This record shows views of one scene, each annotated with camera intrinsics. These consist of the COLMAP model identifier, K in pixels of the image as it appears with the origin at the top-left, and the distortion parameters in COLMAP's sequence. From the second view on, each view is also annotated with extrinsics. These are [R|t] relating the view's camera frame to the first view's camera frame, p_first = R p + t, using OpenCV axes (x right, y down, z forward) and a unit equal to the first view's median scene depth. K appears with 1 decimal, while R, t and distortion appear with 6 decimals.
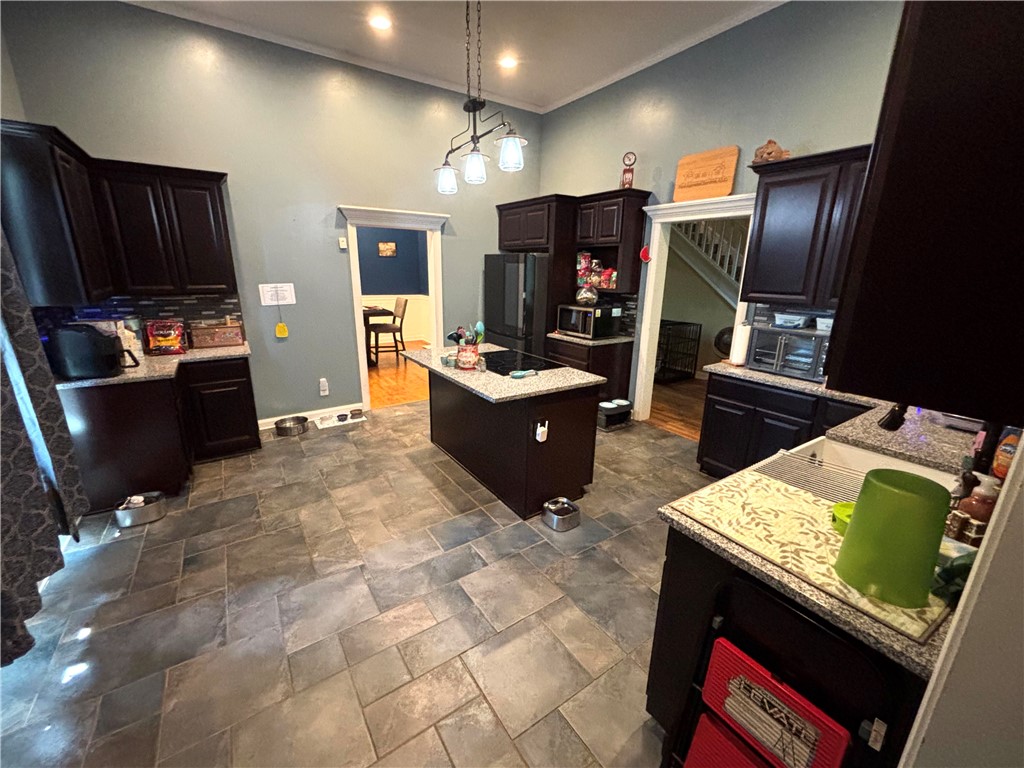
lens RADIAL K [[416.3, 0, 511.4], [0, 416.3, 387.3], [0, 0, 1]] dist [0.000200, -0.000799]
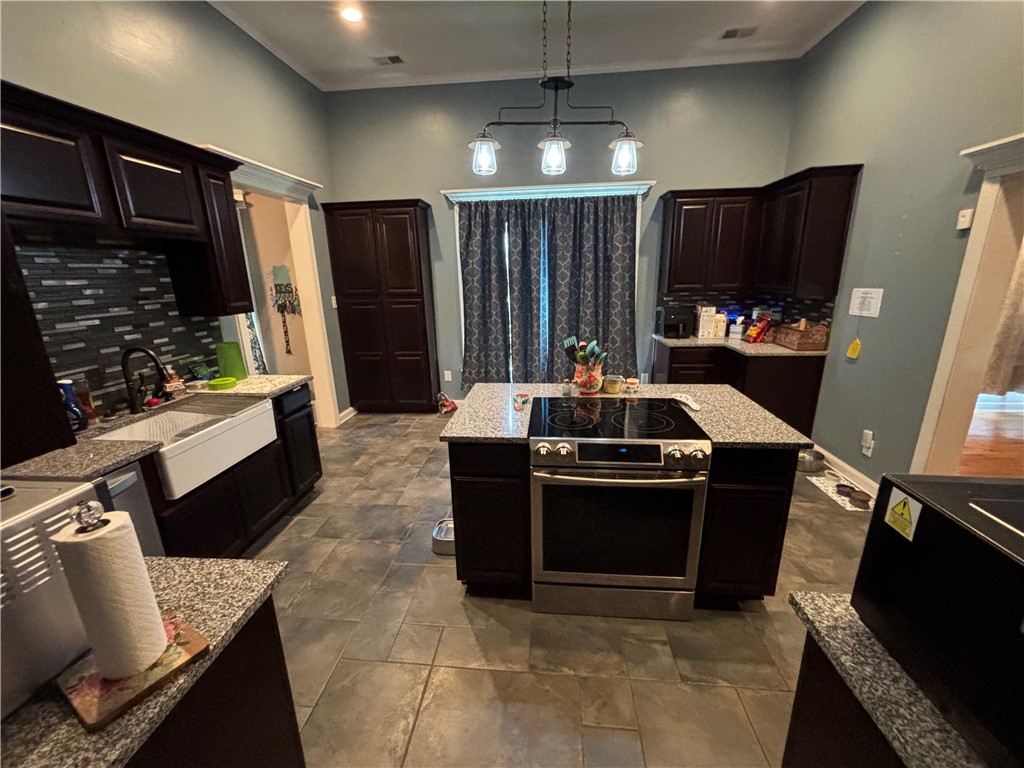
lens RADIAL K [[416.3, 0, 511.4], [0, 416.3, 387.3], [0, 0, 1]] dist [0.000200, -0.000799]
pose [[-0.642494, 0.207071, -0.737783, 0.446878], [-0.199980, 0.884124, 0.422295, -0.280691], [0.739736, 0.418863, -0.526634, 0.998307]]
